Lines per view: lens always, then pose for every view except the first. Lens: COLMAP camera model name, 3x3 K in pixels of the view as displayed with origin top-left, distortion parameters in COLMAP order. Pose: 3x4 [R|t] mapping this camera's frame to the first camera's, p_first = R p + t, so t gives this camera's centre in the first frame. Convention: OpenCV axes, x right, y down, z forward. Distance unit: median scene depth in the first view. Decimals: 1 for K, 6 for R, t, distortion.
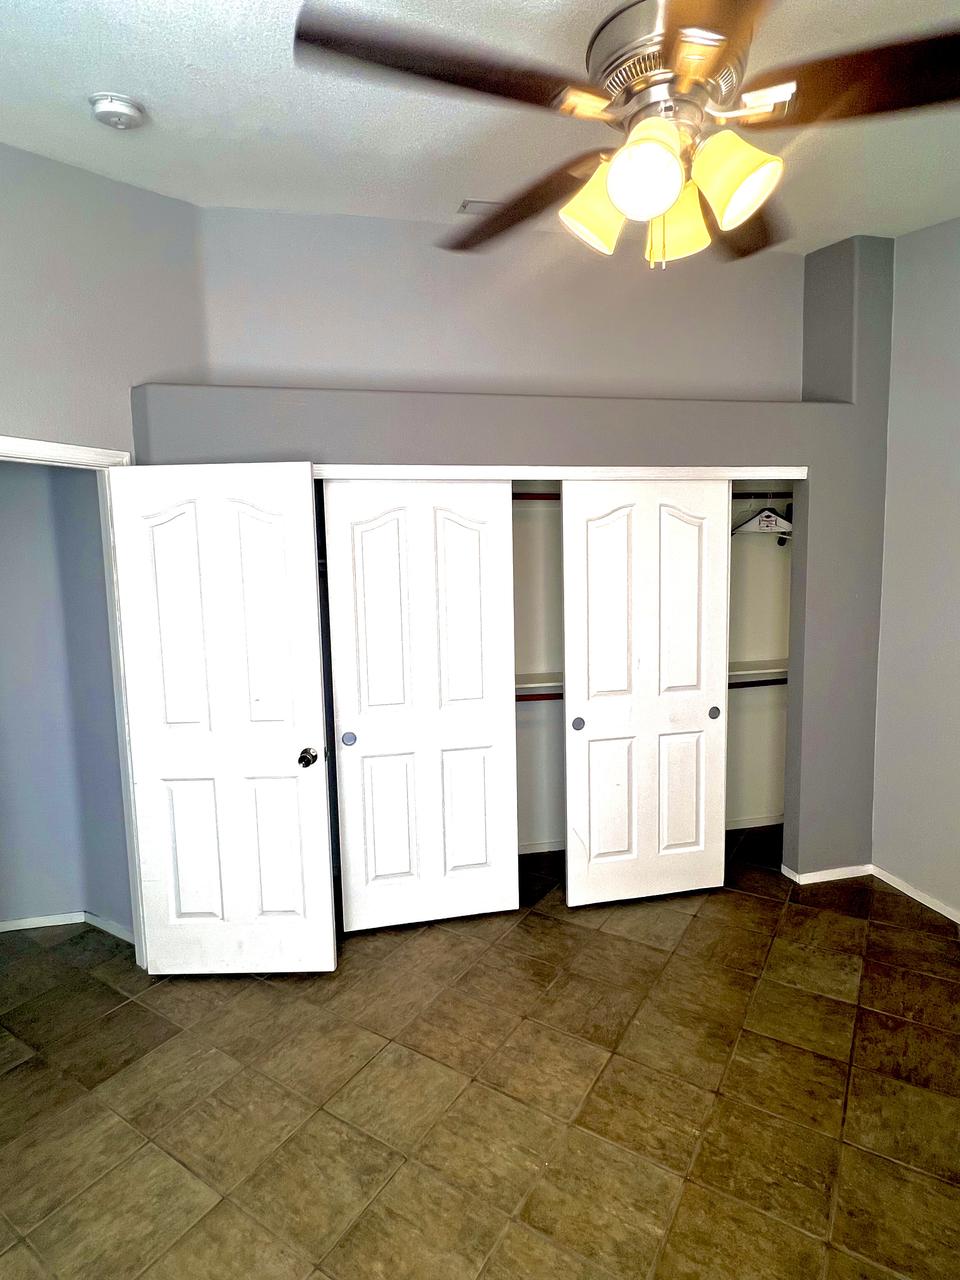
lens RADIAL K [[671.6, 0, 479.5], [0, 671.6, 639.2], [0, 0, 1]] dist [-0.000472, 0.001262]
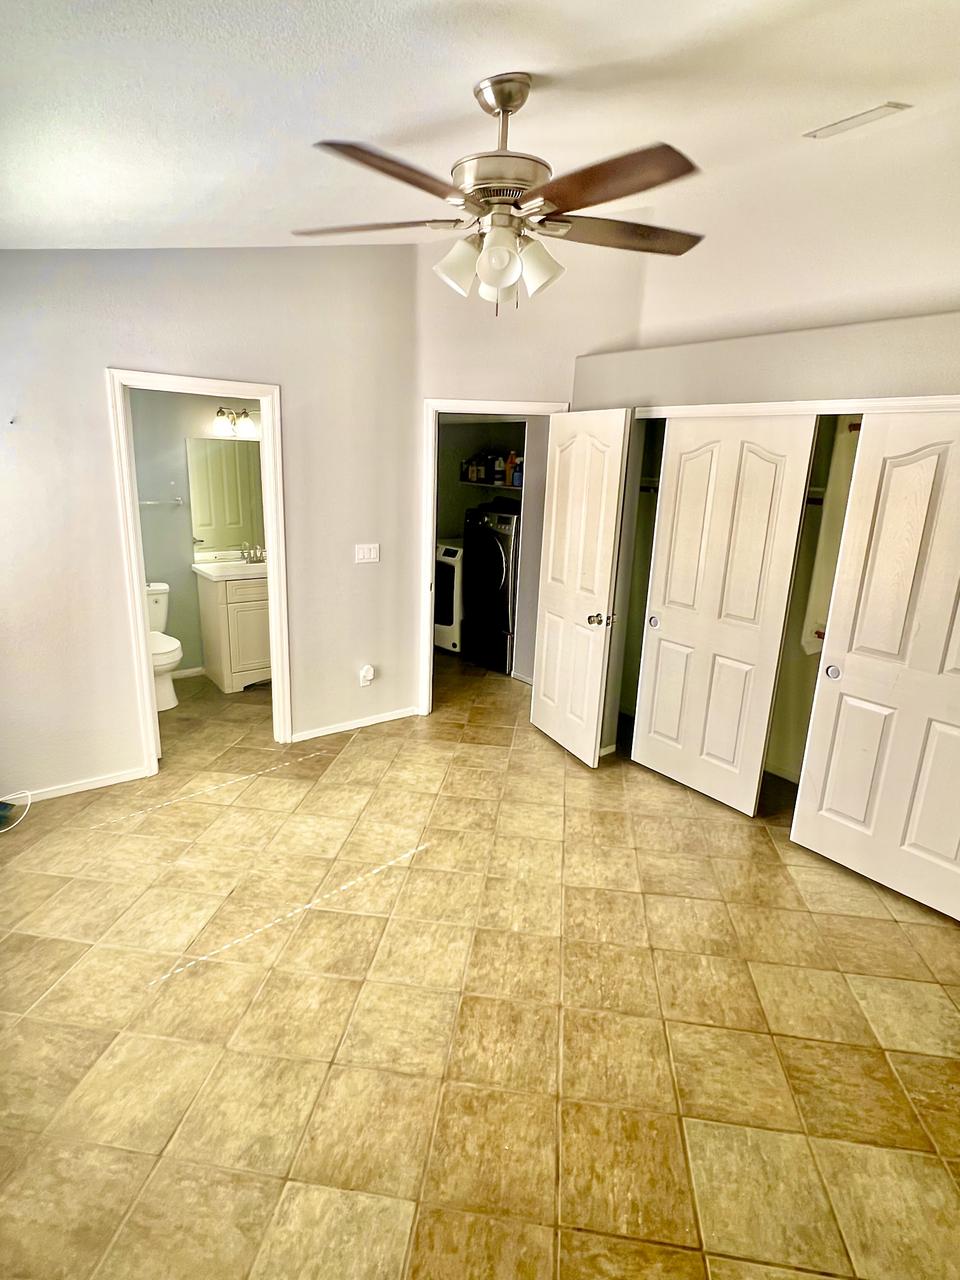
lens RADIAL K [[671.6, 0, 478.6], [0, 671.6, 637.6], [0, 0, 1]] dist [-0.000472, 0.001262]
pose [[0.422697, 0.275372, -0.863422, 1.057501], [-0.148539, 0.960887, 0.233737, -0.101009], [0.894015, 0.029452, 0.447067, 0.146575]]
